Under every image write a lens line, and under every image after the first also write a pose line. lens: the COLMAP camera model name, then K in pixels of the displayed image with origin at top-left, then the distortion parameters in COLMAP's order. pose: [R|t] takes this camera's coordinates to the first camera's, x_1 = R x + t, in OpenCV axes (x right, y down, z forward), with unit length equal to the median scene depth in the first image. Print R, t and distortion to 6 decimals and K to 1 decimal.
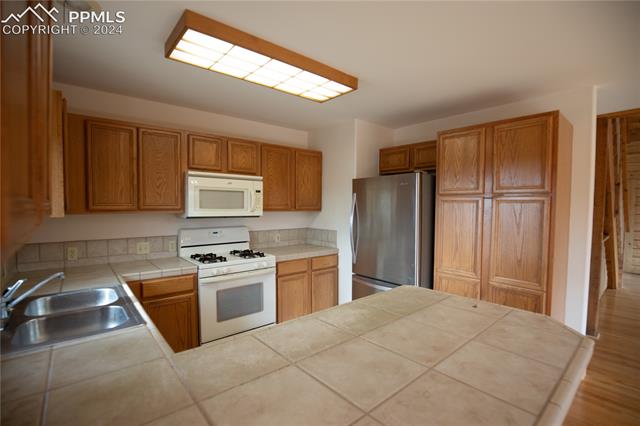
lens RADIAL K [[297.0, 0, 319.6], [0, 297.0, 215.4], [0, 0, 1]] dist [-0.015415, 0.000493]
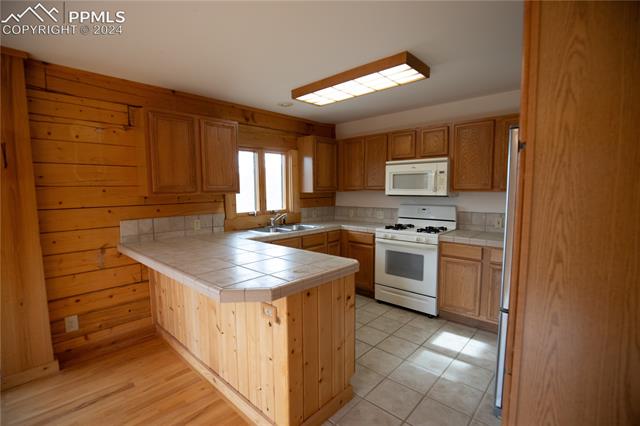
lens RADIAL K [[297.0, 0, 317.0], [0, 297.0, 217.4], [0, 0, 1]] dist [-0.015415, 0.000493]
pose [[0.117931, 0.090619, -0.988878, 0.848649], [-0.022651, 0.995814, 0.088553, -0.005110], [0.992763, 0.011956, 0.119490, 0.473016]]
